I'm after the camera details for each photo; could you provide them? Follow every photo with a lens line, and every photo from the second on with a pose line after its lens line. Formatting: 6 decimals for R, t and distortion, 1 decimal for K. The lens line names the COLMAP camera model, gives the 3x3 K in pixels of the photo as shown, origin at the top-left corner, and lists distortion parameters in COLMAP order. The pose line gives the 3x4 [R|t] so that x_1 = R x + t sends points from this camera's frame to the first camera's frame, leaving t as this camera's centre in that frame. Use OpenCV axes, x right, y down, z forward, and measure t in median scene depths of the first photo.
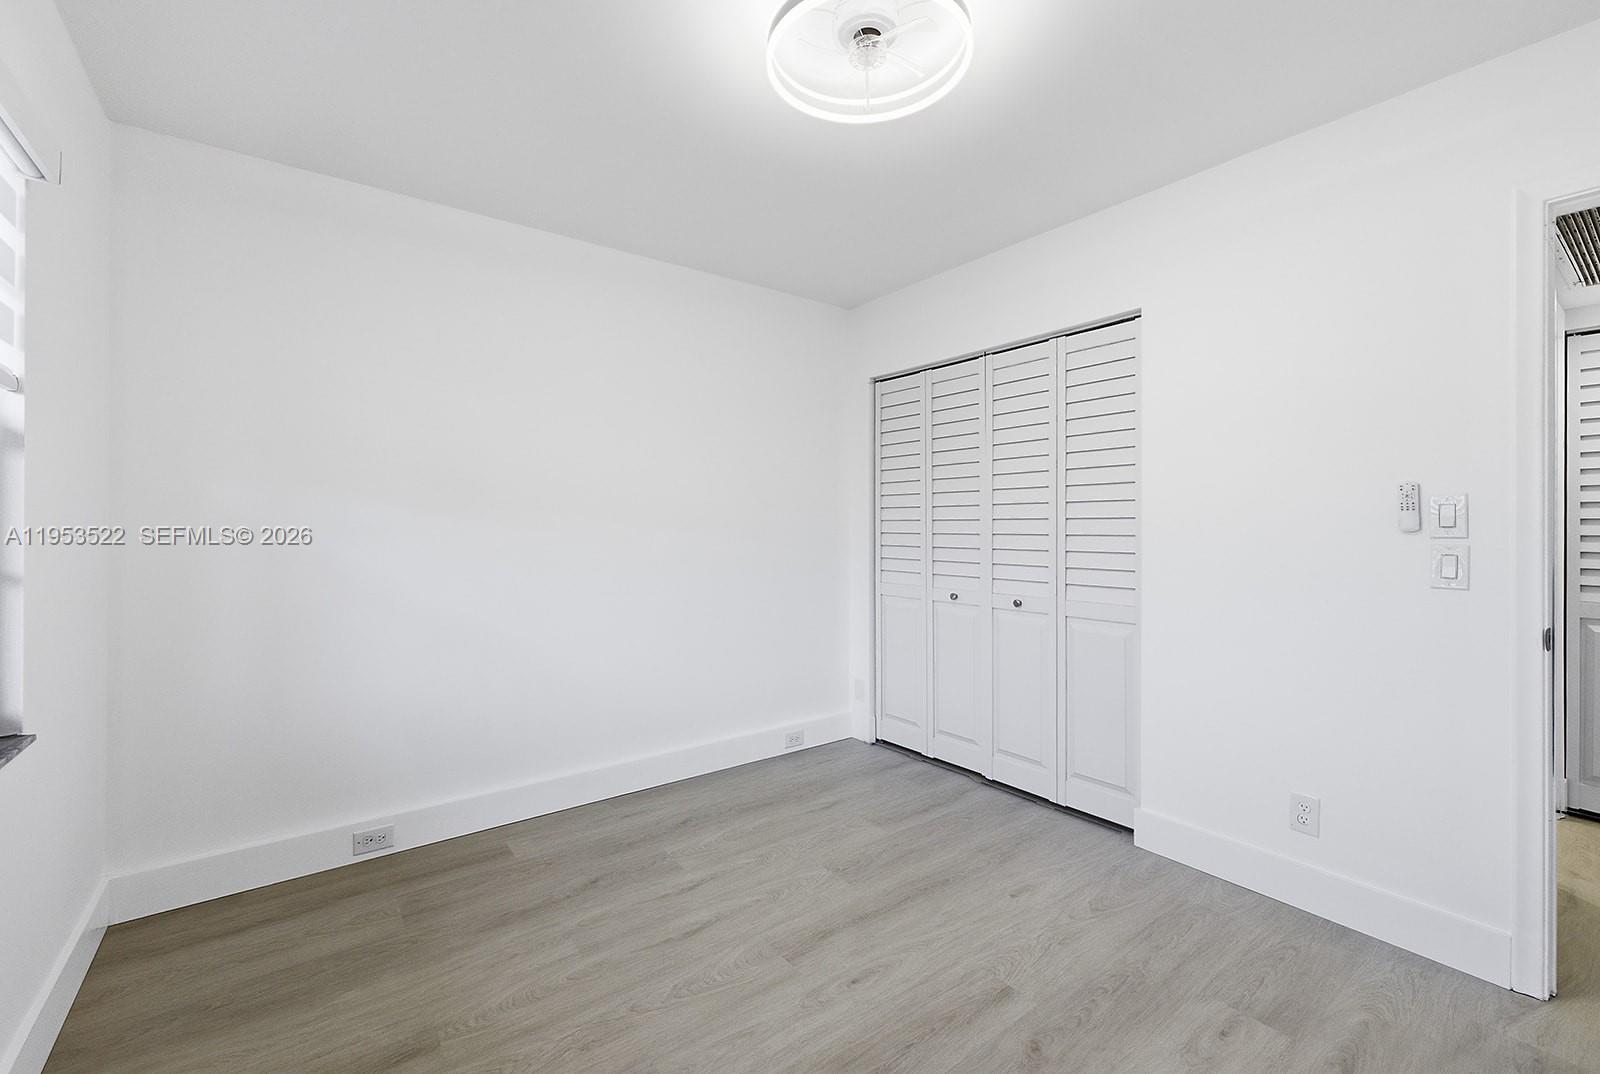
lens RADIAL K [[670.9, 0, 798.8], [0, 670.9, 530.5], [0, 0, 1]] dist [0.005855, -0.000059]
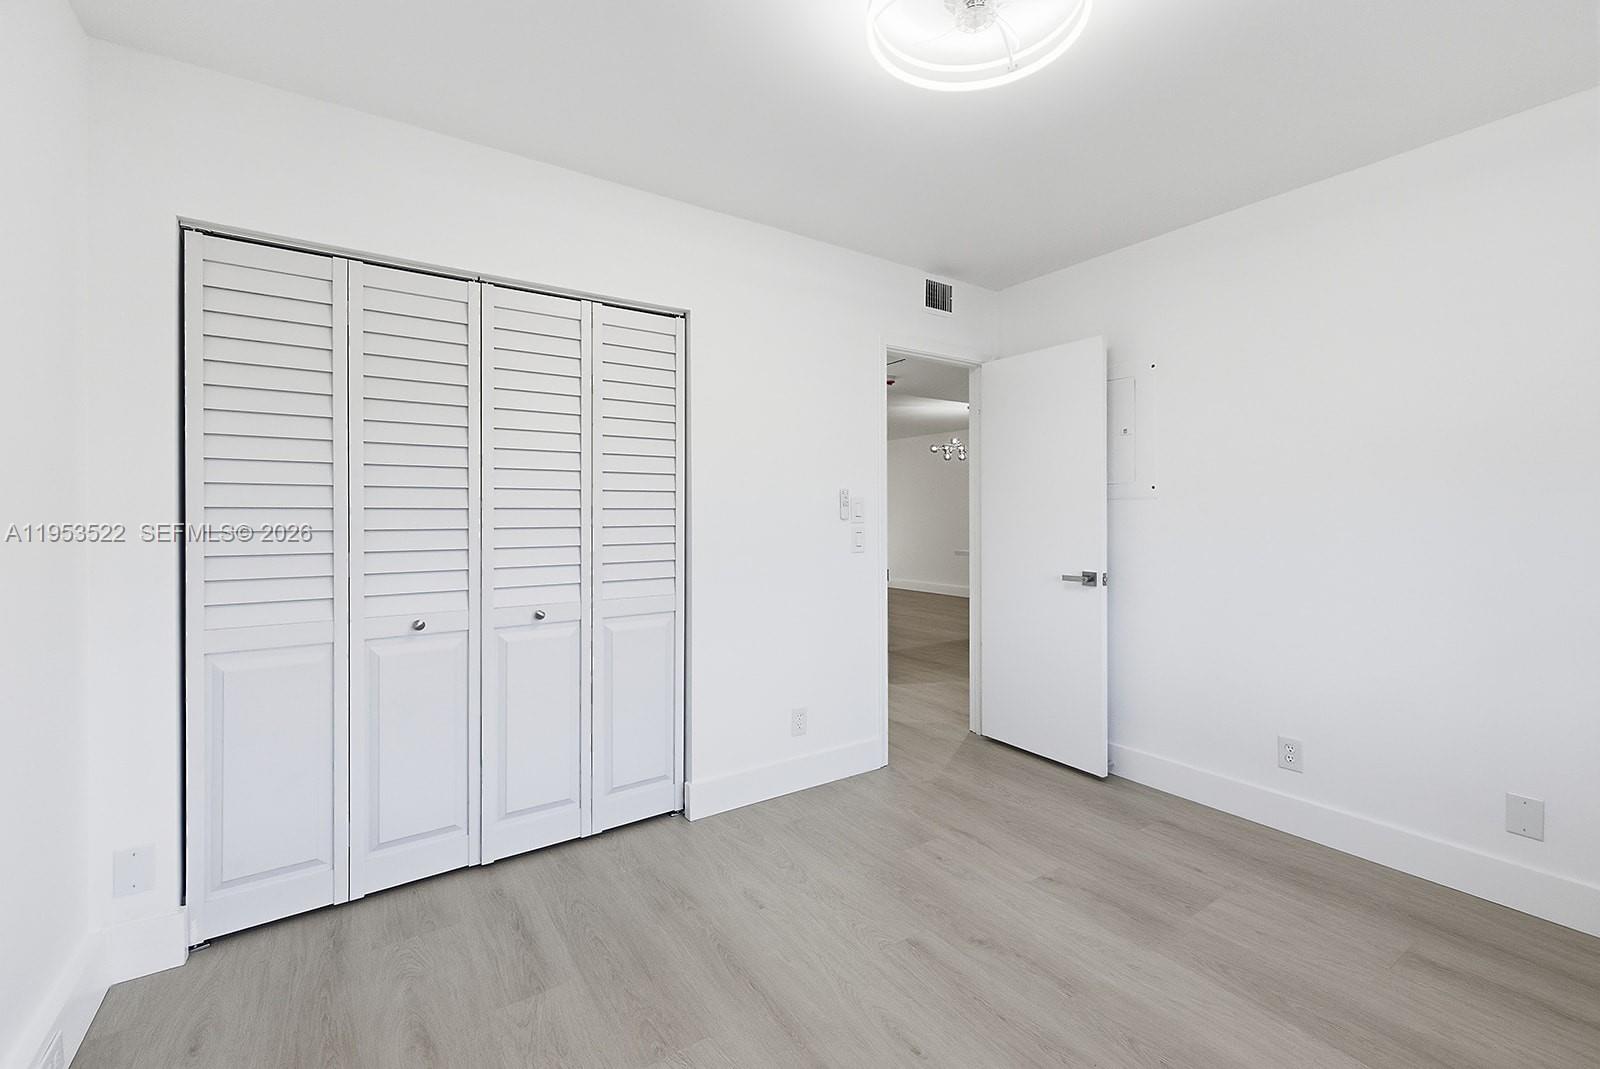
lens RADIAL K [[690.4, 0, 804.9], [0, 690.4, 515.5], [0, 0, 1]] dist [0.012194, -0.000069]
pose [[0.040877, -0.003414, 0.999158, -0.522636], [0.011087, 0.999934, 0.002963, -0.008546], [-0.999103, 0.010957, 0.040913, 0.713651]]
